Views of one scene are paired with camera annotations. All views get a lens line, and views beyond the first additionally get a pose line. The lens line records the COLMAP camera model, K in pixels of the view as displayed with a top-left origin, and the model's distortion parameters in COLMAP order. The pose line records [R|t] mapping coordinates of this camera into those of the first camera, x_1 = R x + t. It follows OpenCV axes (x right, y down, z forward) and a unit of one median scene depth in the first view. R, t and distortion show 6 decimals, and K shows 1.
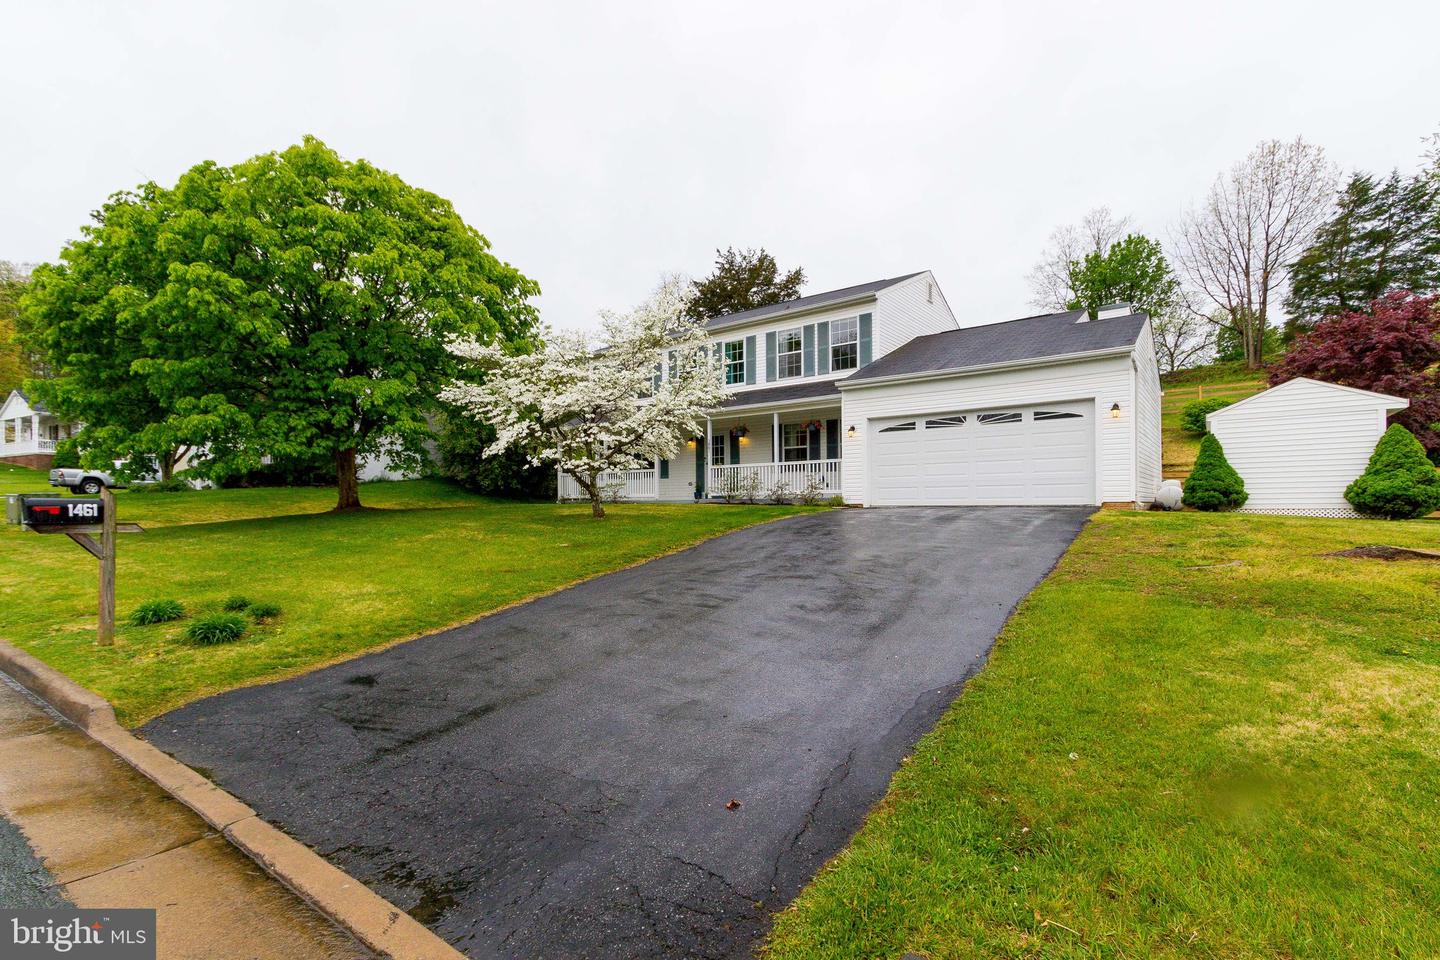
lens RADIAL K [[674.8, 0, 718.3], [0, 674.8, 485.3], [0, 0, 1]] dist [-0.024694, -0.000133]
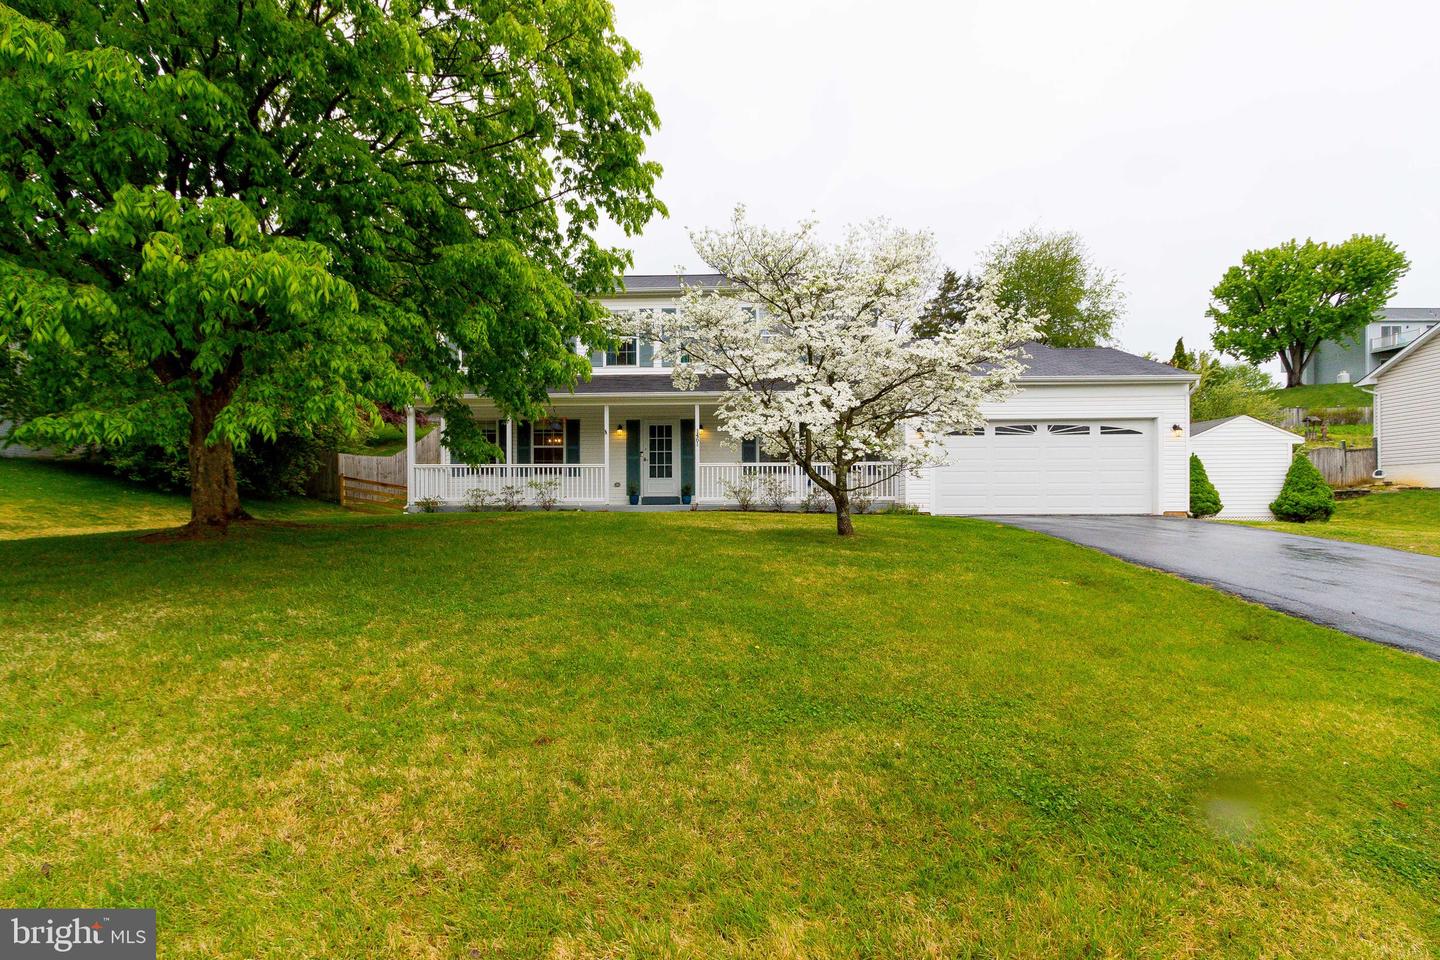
lens RADIAL K [[674.8, 0, 718.3], [0, 674.8, 485.3], [0, 0, 1]] dist [-0.024694, -0.000133]
pose [[0.809005, 0.023970, 0.587313, -0.610231], [-0.016429, 0.999700, -0.018170, 0.012102], [-0.587572, 0.005051, 0.809156, 0.485846]]
